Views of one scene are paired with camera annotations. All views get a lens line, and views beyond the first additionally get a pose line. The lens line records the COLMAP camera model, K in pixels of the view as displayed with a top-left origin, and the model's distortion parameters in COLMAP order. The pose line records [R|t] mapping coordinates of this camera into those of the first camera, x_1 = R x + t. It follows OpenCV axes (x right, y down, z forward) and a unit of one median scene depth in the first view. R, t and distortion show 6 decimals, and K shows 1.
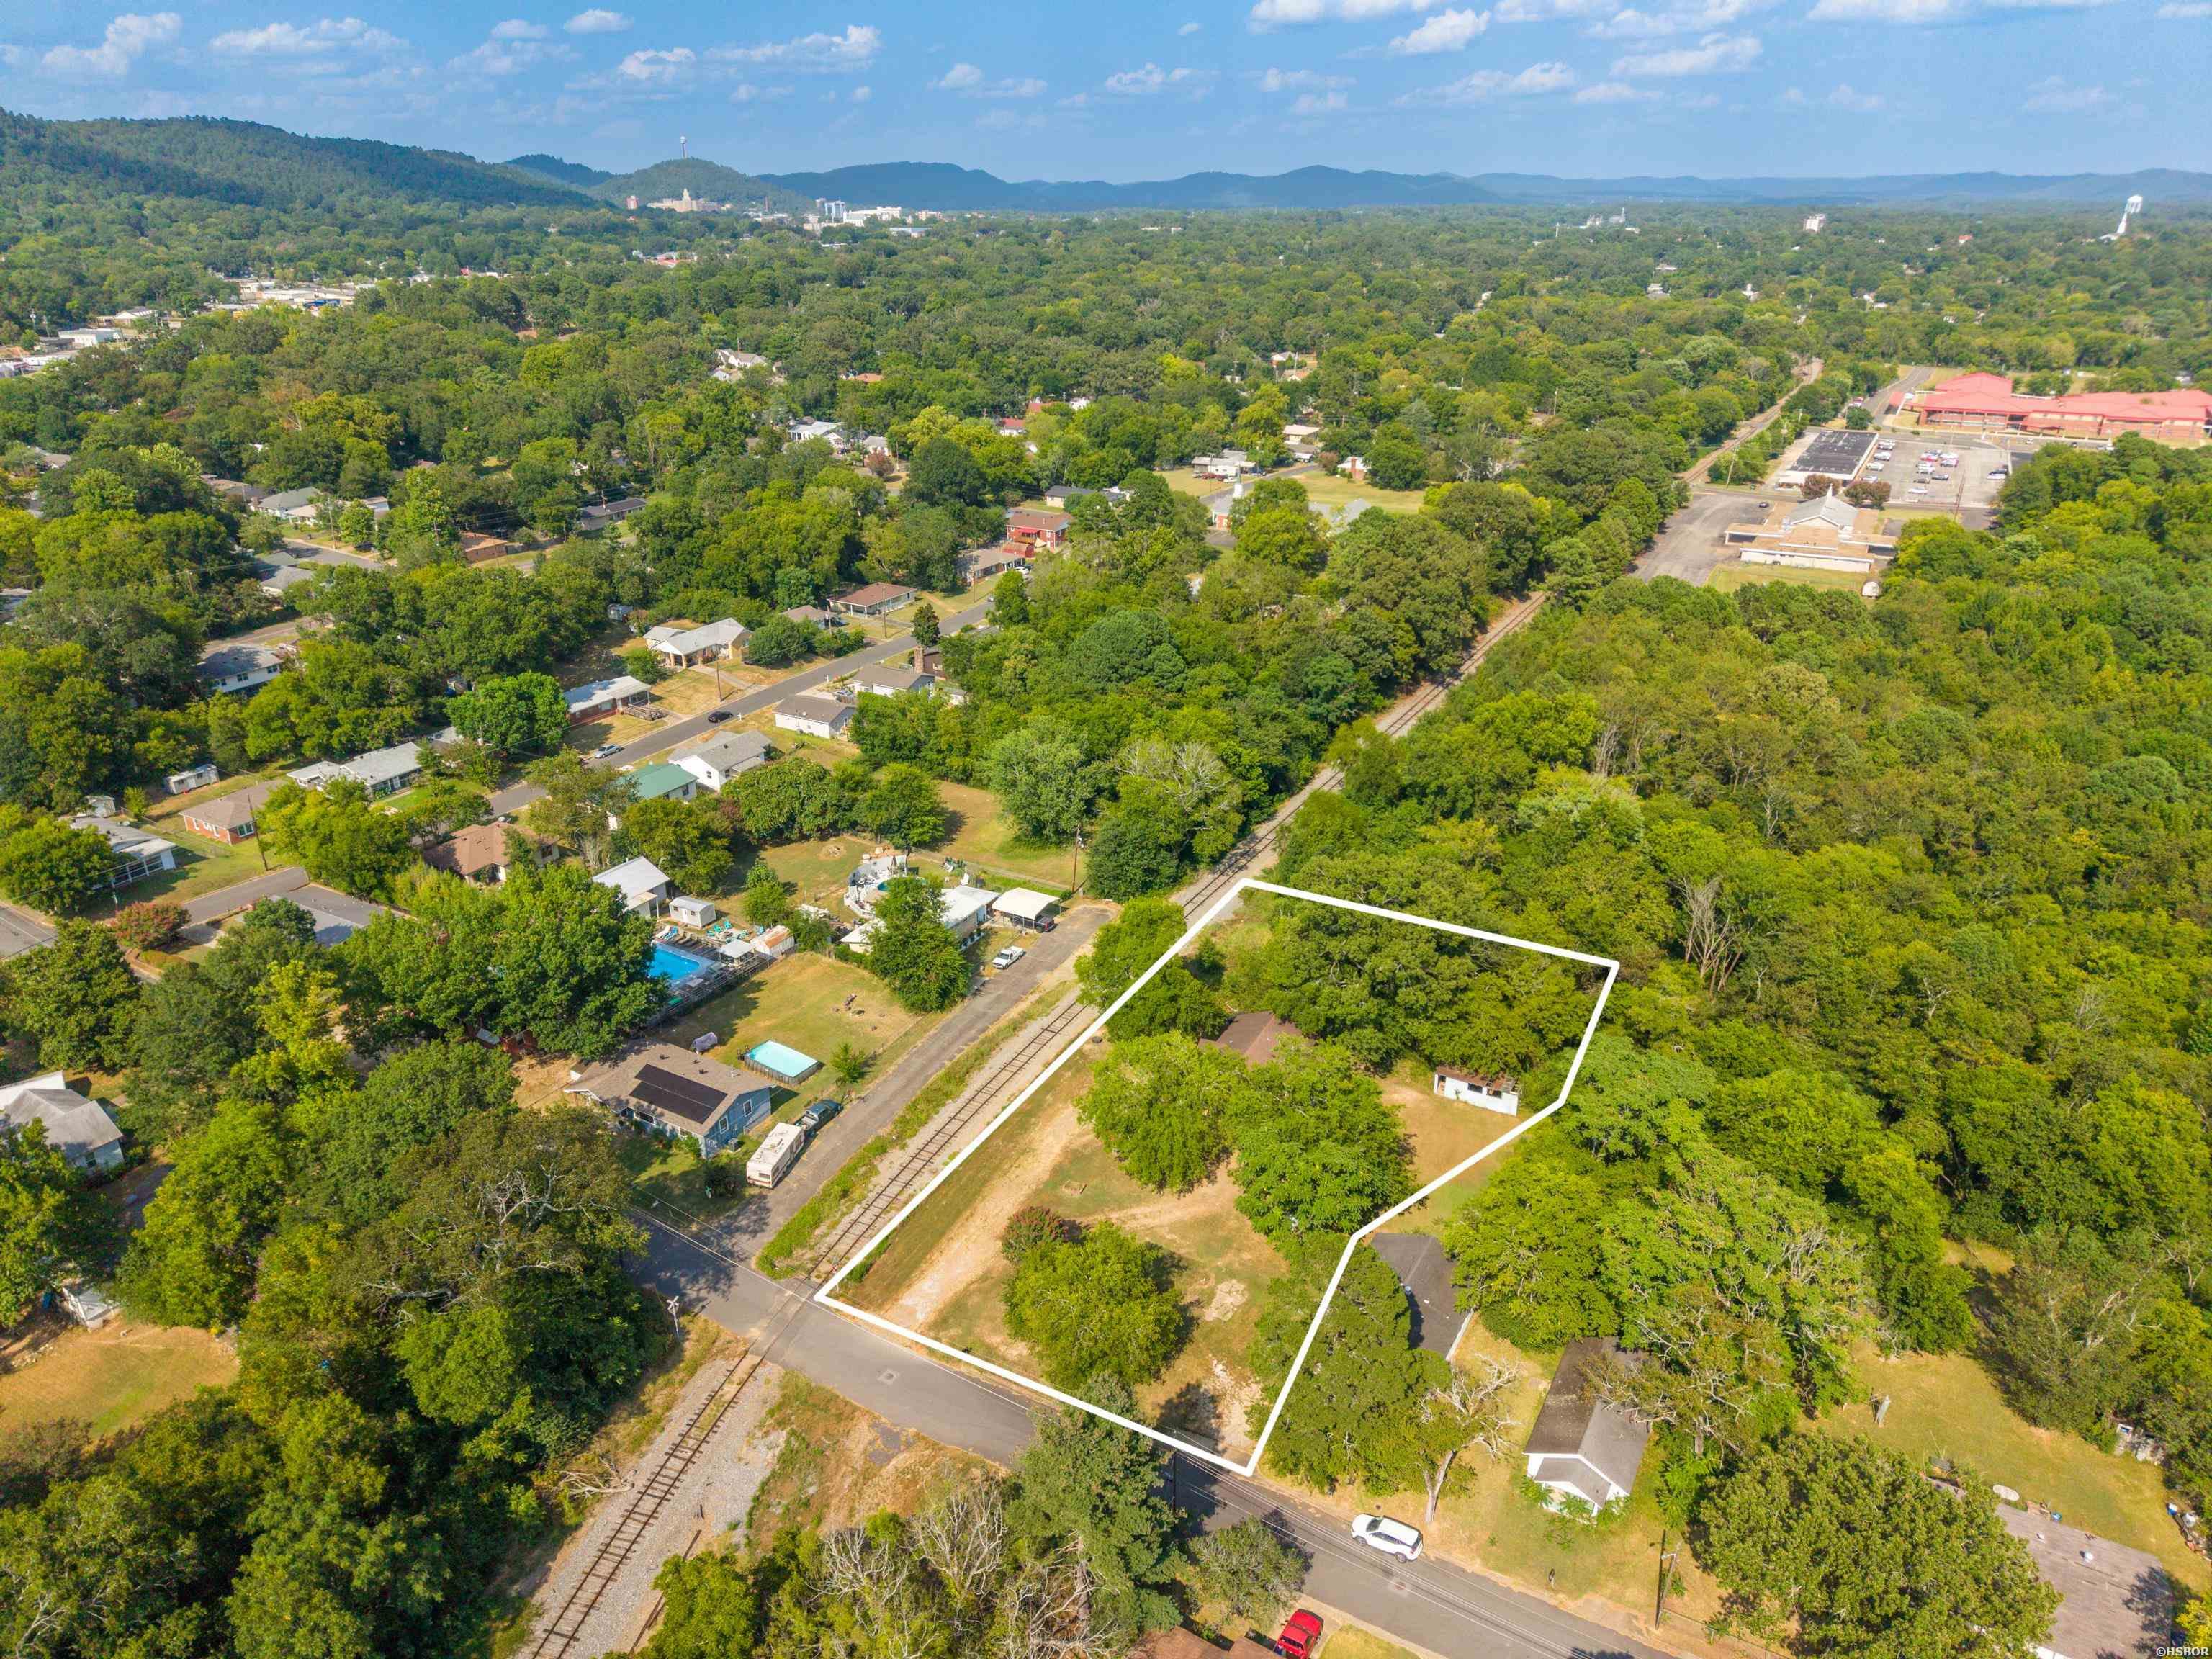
lens RADIAL K [[1550.3, 0, 1079.3], [0, 1550.3, 824.6], [0, 0, 1]] dist [0.092404, -0.194251]
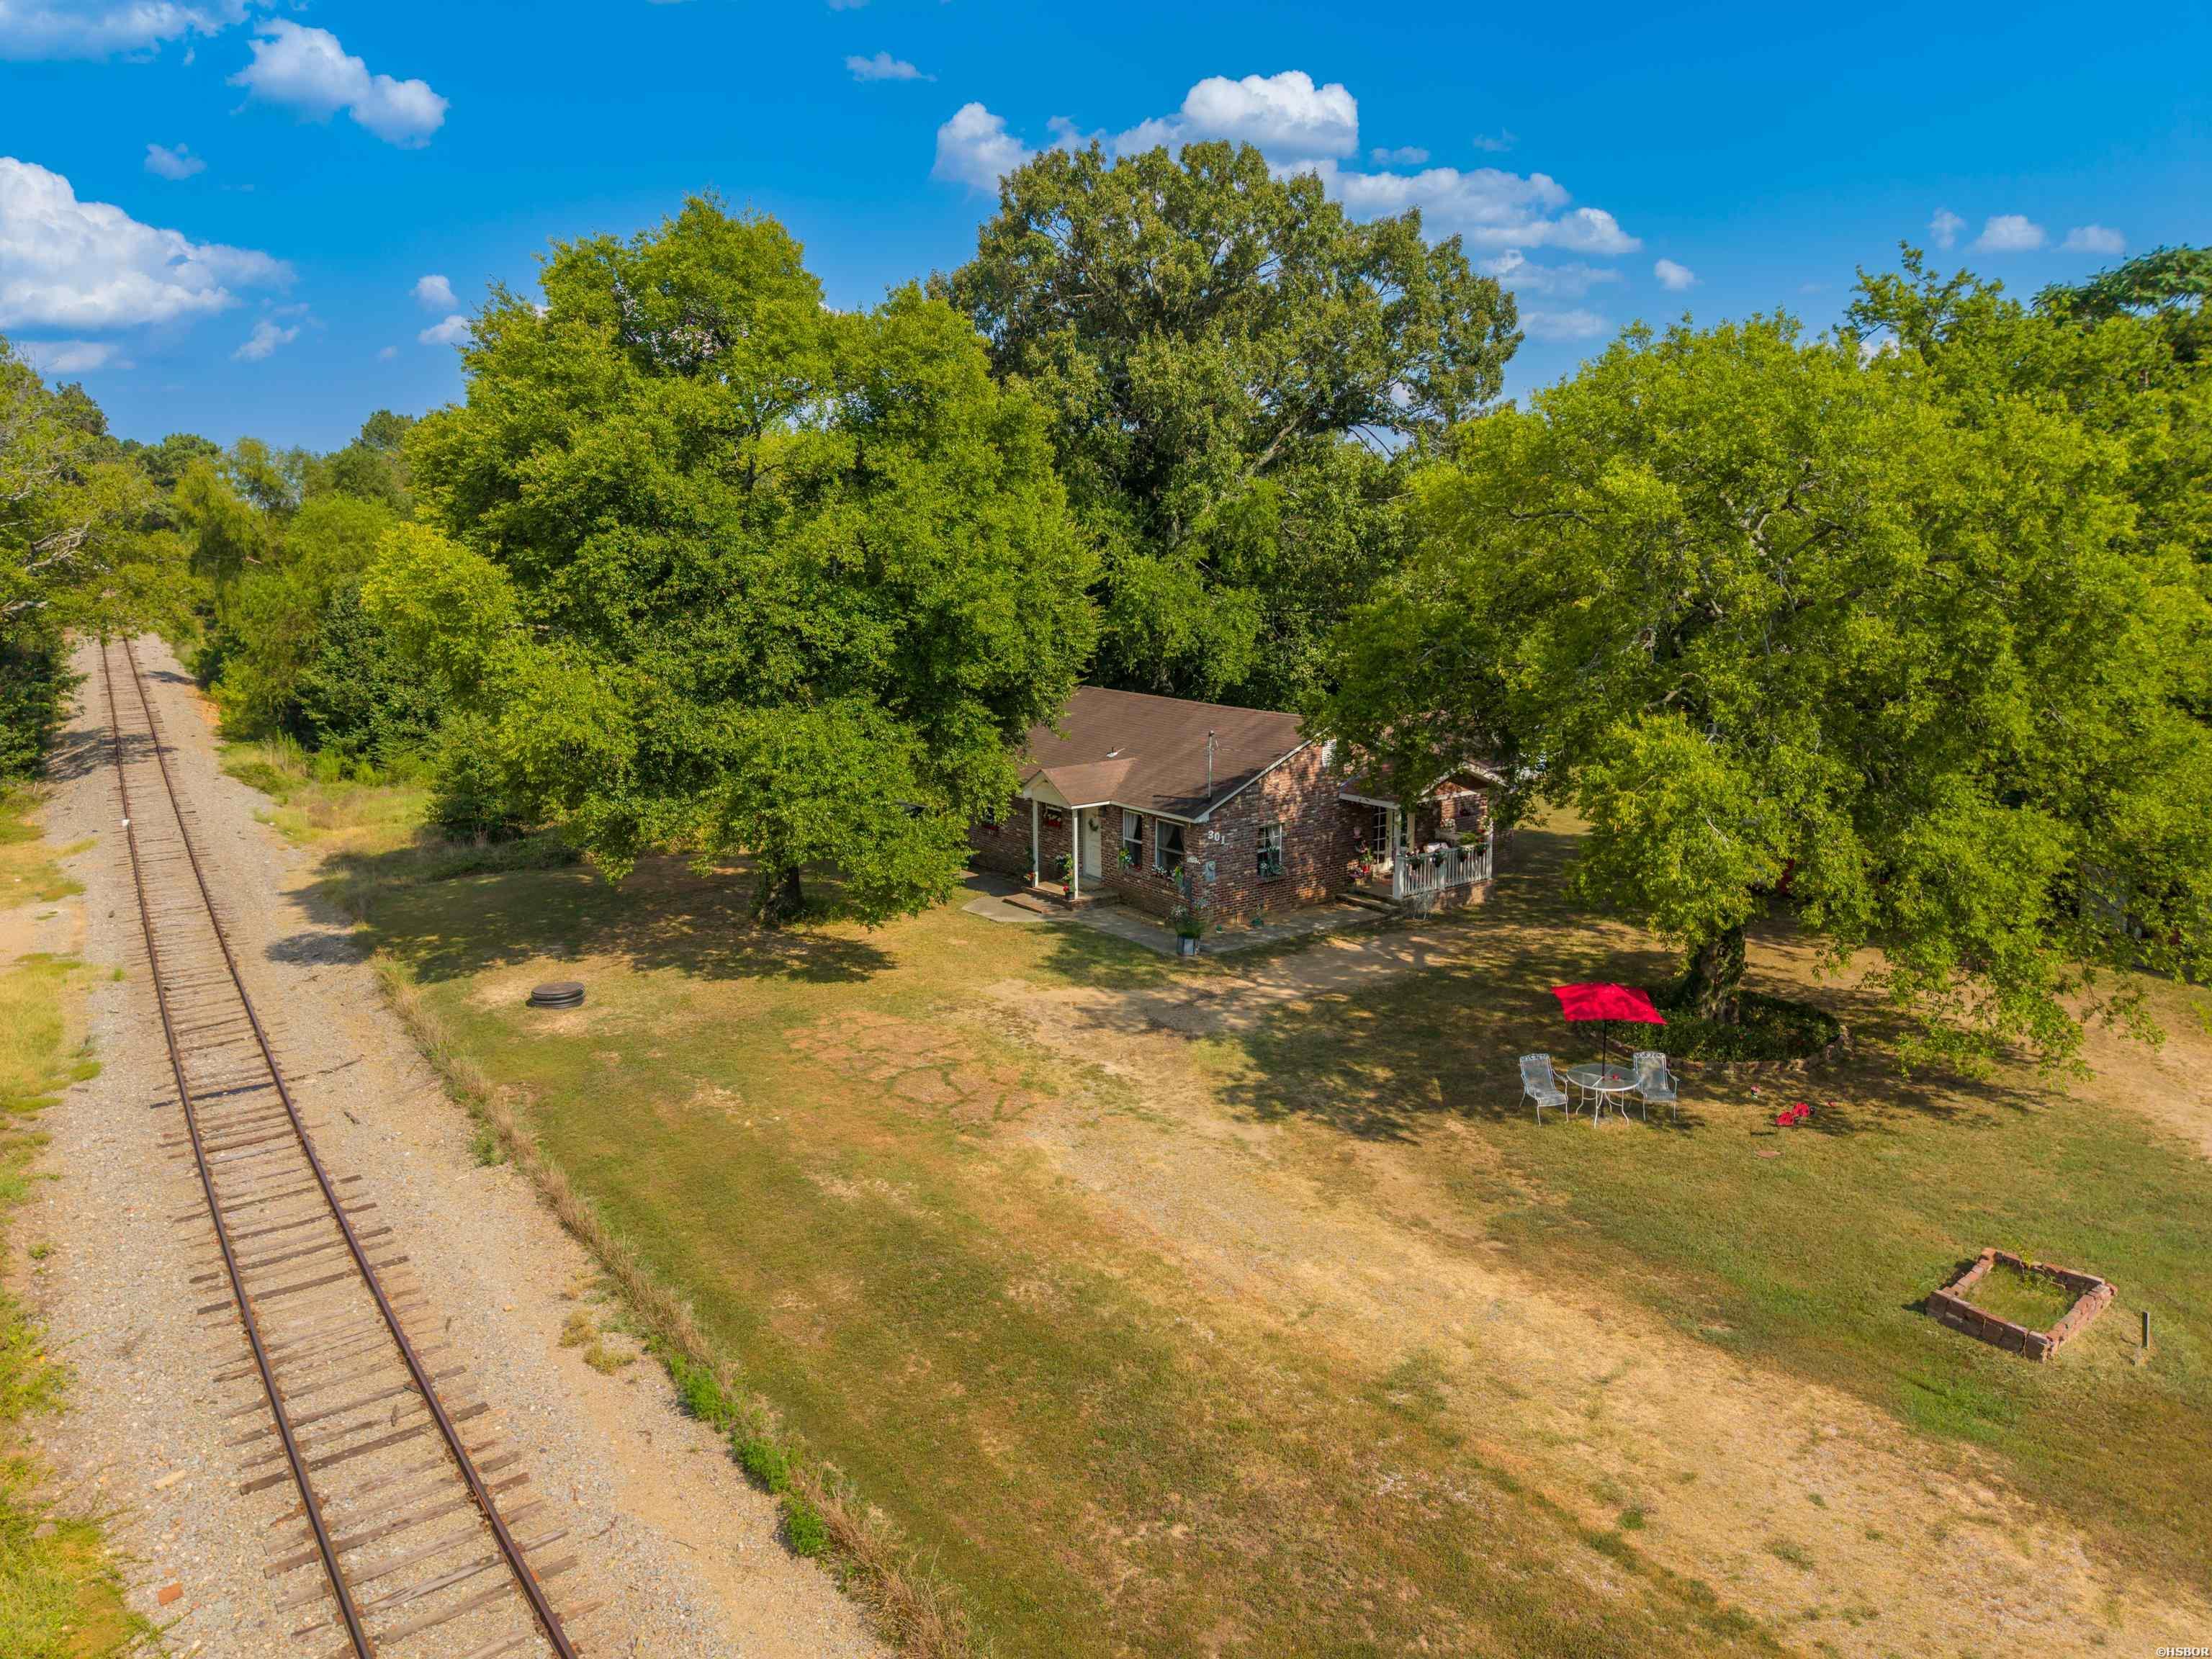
lens RADIAL K [[1497.7, 0, 1070.0], [0, 1497.7, 766.9], [0, 0, 1]] dist [0.051936, -0.057072]
pose [[0.427462, -0.119436, 0.896109, -0.130806], [0.358838, 0.932220, -0.046924, 0.149928], [-0.829766, 0.341616, 0.441347, 0.889614]]
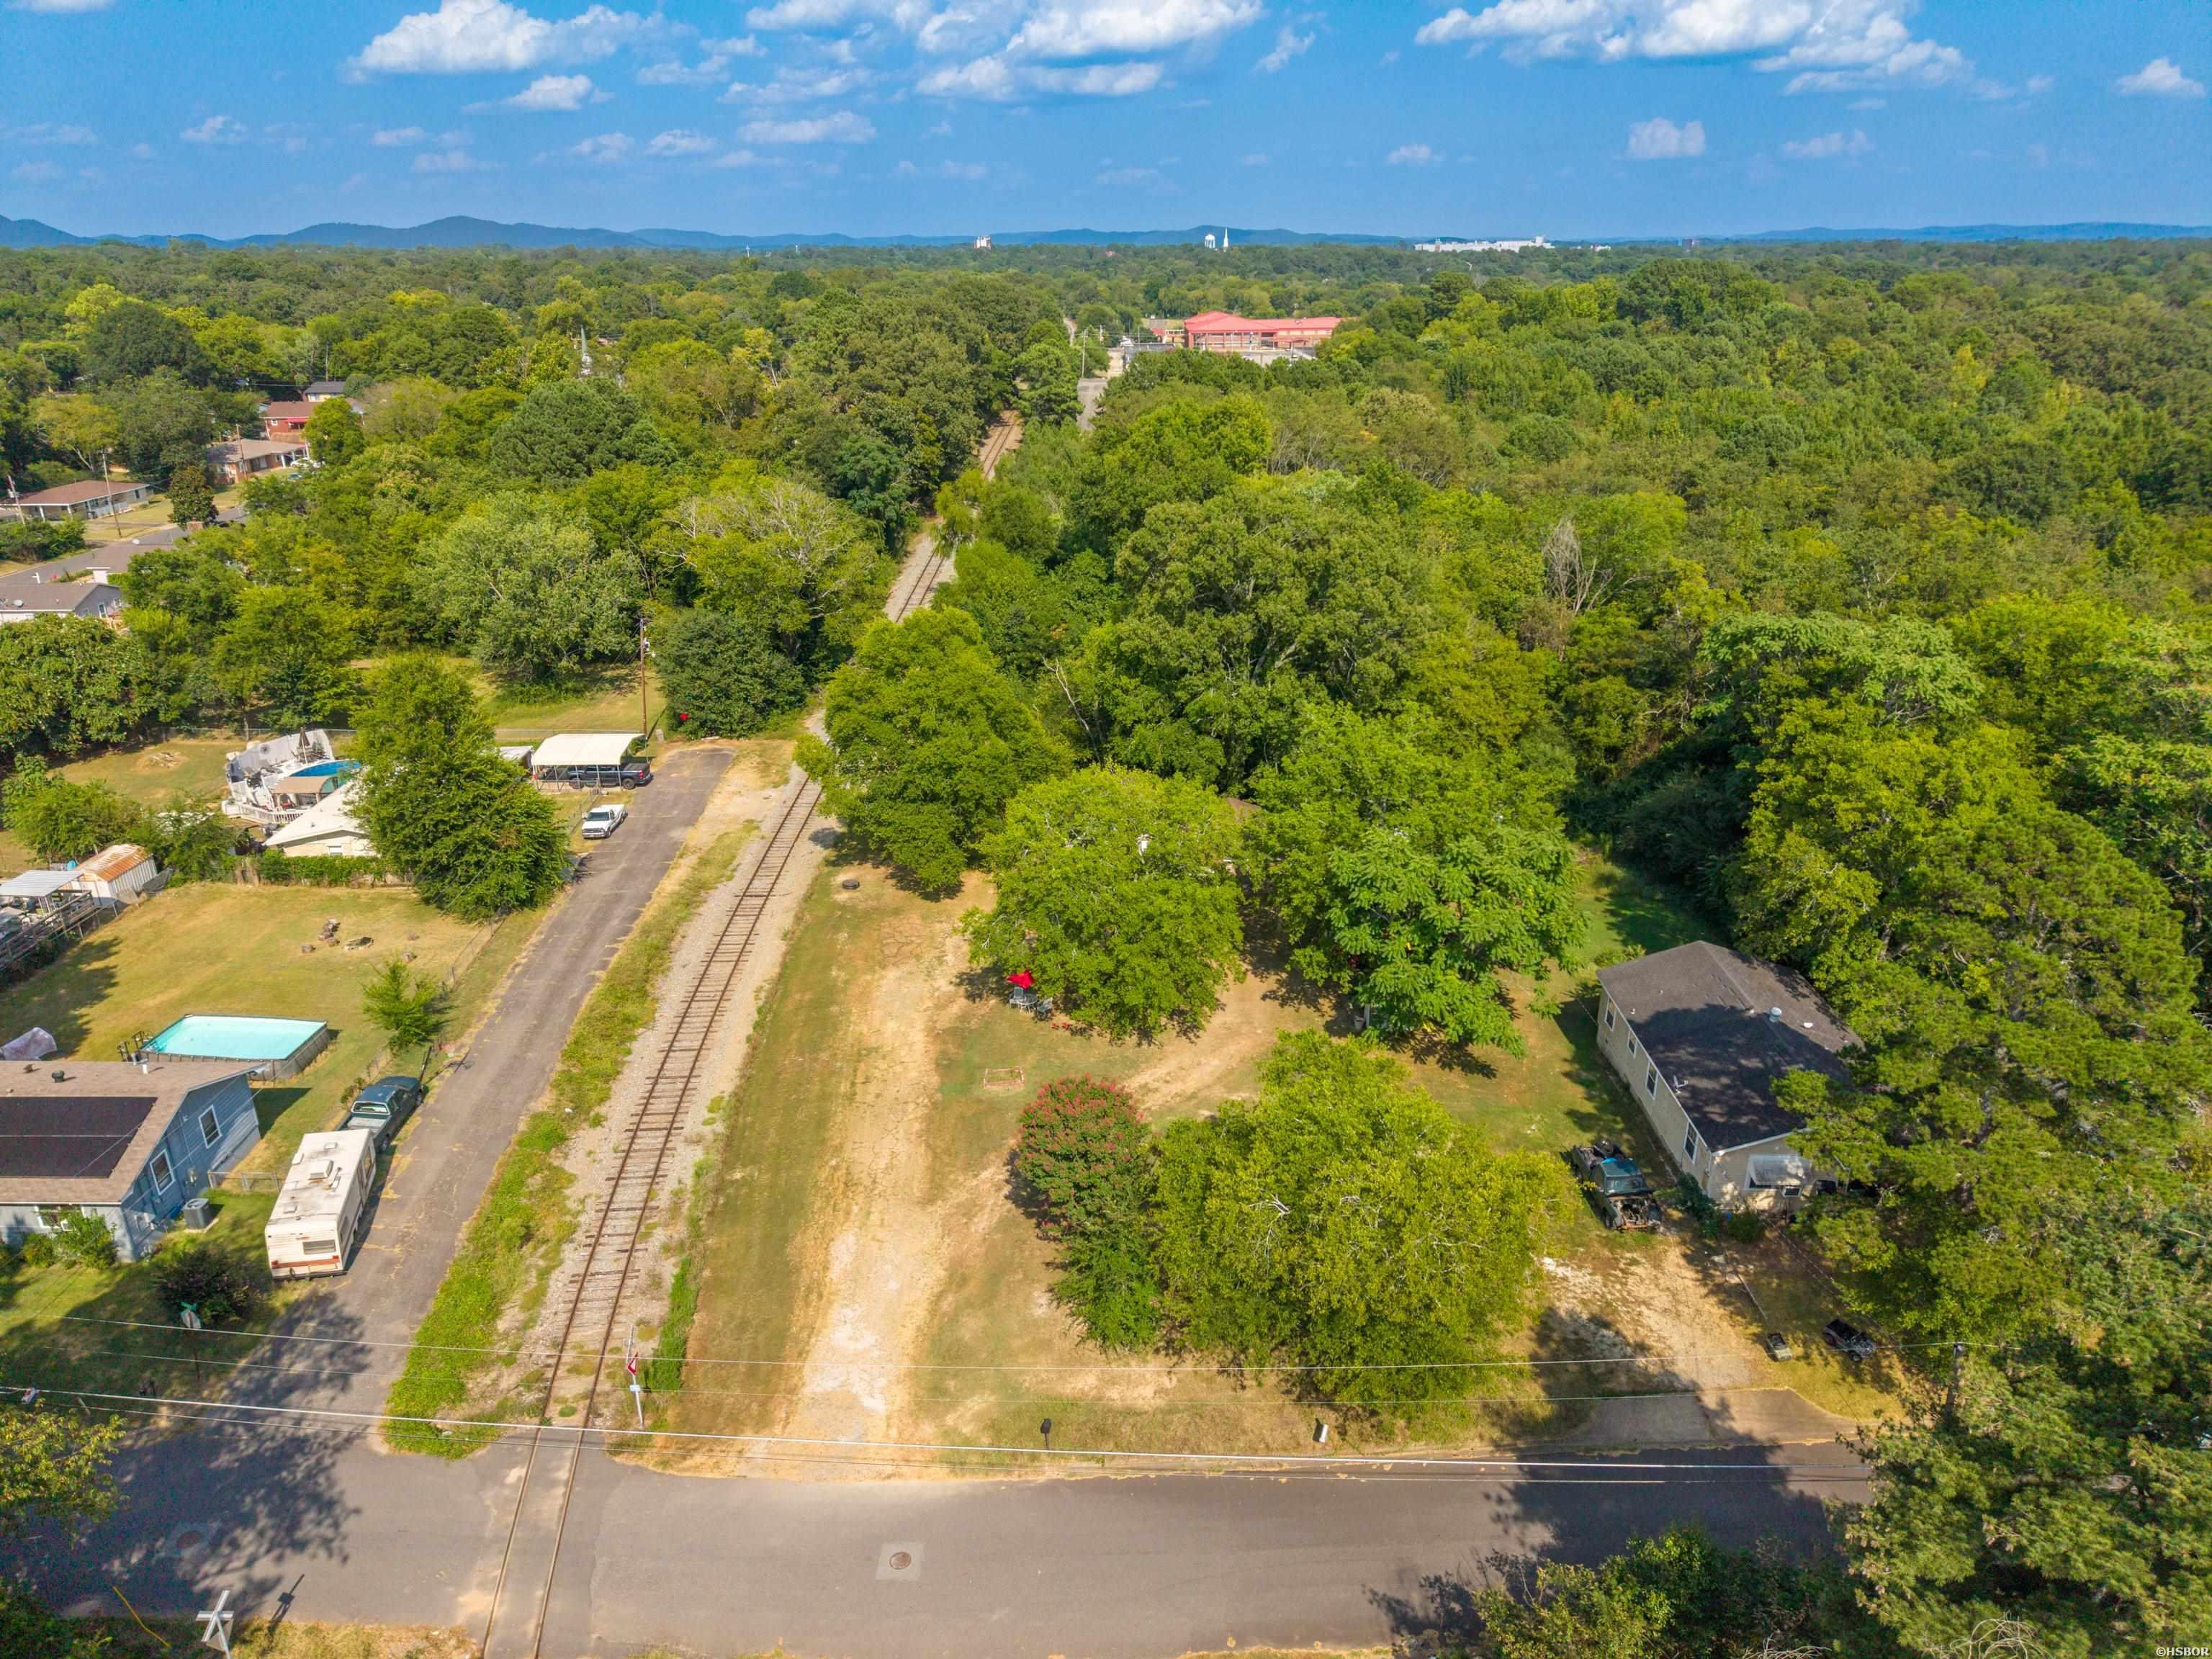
lens RADIAL K [[1510.8, 0, 1106.0], [0, 1510.8, 829.5], [0, 0, 1]] dist [0.021429, -0.017307]
pose [[0.859828, -0.174802, 0.479729, -0.177347], [0.196123, 0.980562, 0.005778, 0.139767], [-0.471414, 0.089118, 0.877398, 0.484529]]
